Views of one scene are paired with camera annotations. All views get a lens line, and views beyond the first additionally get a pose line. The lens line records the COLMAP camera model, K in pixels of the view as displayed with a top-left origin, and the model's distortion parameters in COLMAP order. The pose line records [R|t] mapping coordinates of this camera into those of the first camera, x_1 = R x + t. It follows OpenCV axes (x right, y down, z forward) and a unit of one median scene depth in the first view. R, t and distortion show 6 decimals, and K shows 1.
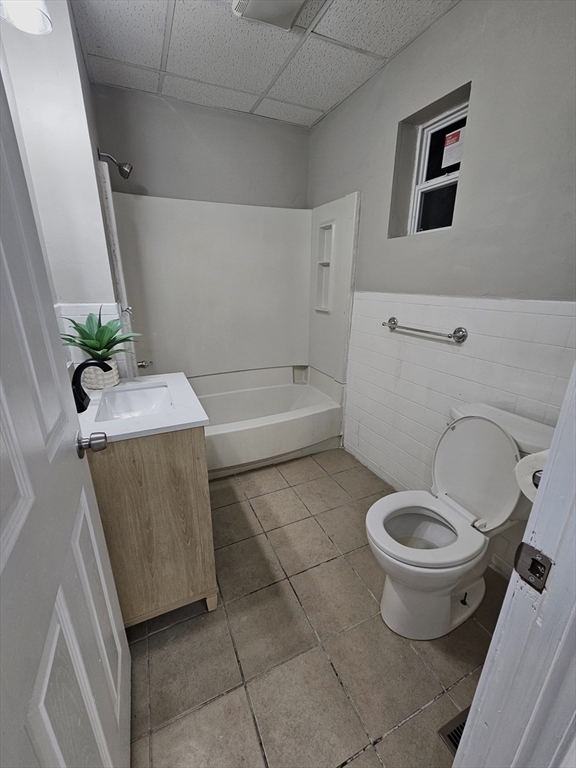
lens RADIAL K [[312.2, 0, 282.0], [0, 312.2, 382.2], [0, 0, 1]] dist [-0.000894, -0.000657]
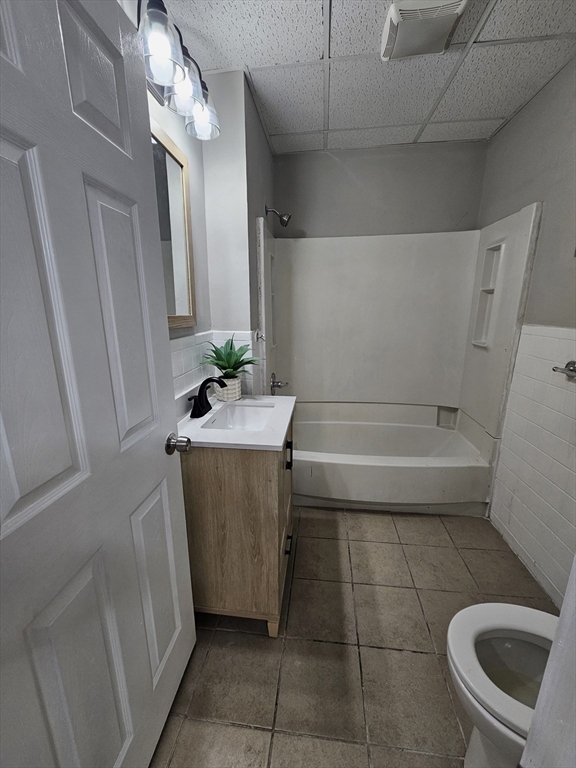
lens RADIAL K [[312.2, 0, 282.0], [0, 312.2, 382.2], [0, 0, 1]] dist [-0.000894, -0.000657]
pose [[0.855234, 0.113806, -0.505592, 0.160874], [-0.153634, 0.987411, -0.037619, -0.030592], [0.494946, 0.109849, 0.861952, 0.048653]]
